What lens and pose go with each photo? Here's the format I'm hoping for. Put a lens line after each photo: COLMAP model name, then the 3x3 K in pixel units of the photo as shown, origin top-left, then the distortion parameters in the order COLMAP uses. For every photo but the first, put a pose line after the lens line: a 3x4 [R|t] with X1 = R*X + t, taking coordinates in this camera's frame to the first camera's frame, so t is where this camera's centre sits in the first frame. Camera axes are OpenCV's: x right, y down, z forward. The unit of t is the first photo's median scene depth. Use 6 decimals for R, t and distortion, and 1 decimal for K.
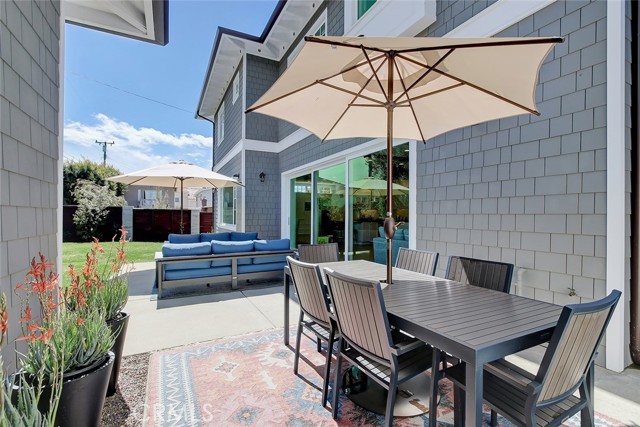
lens RADIAL K [[302.0, 0, 320.6], [0, 302.0, 212.5], [0, 0, 1]] dist [-0.002148, -0.000540]
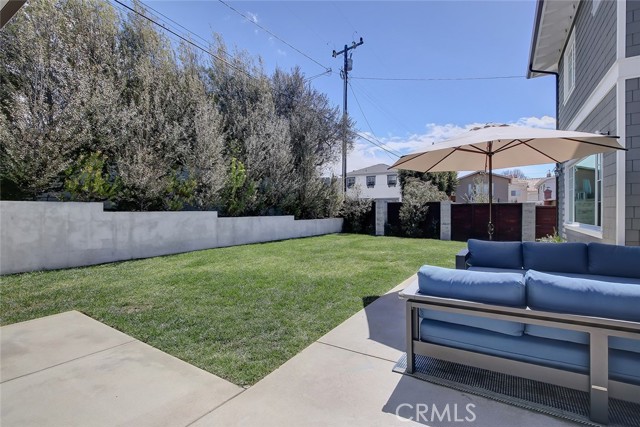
lens RADIAL K [[302.0, 0, 320.6], [0, 302.0, 212.5], [0, 0, 1]] dist [-0.002148, -0.000540]
pose [[0.521857, 0.000563, -0.853033, -0.058712], [0.012490, 0.999888, 0.008301, 0.001735], [0.852941, -0.014986, 0.521792, 0.205723]]
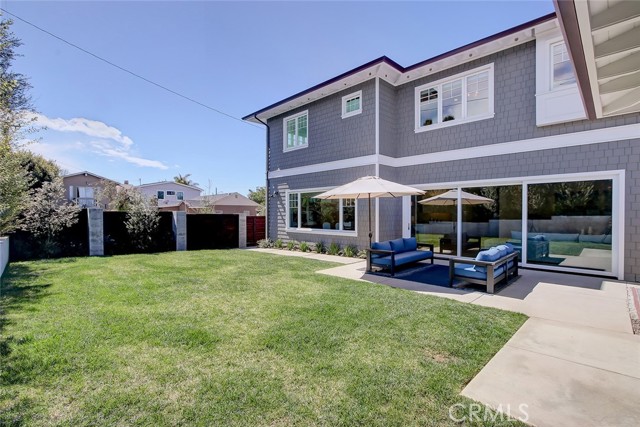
lens RADIAL K [[294.7, 0, 323.5], [0, 294.7, 217.0], [0, 0, 1]] dist [0.001002, 0.000061]
pose [[0.948998, -0.006348, 0.315218, -0.532324], [-0.000477, 0.999767, 0.021571, -0.024074], [-0.315281, -0.020621, 0.948774, 0.015885]]
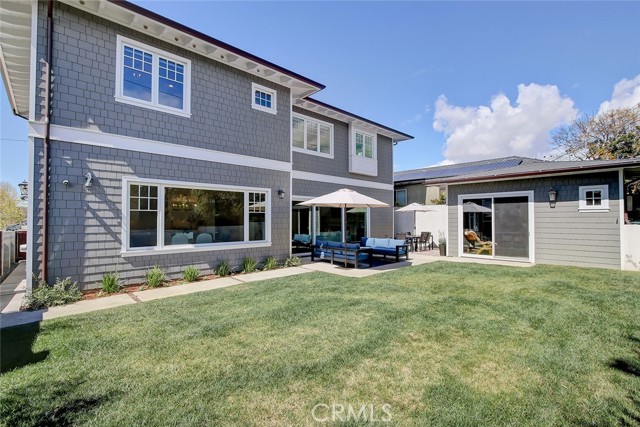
lens RADIAL K [[302.0, 0, 320.6], [0, 302.0, 212.5], [0, 0, 1]] dist [-0.002148, -0.000540]
pose [[-0.296590, -0.003730, 0.954998, -0.942934], [-0.026163, 0.999649, -0.004221, -0.036867], [-0.954646, -0.026237, -0.296584, 0.833931]]
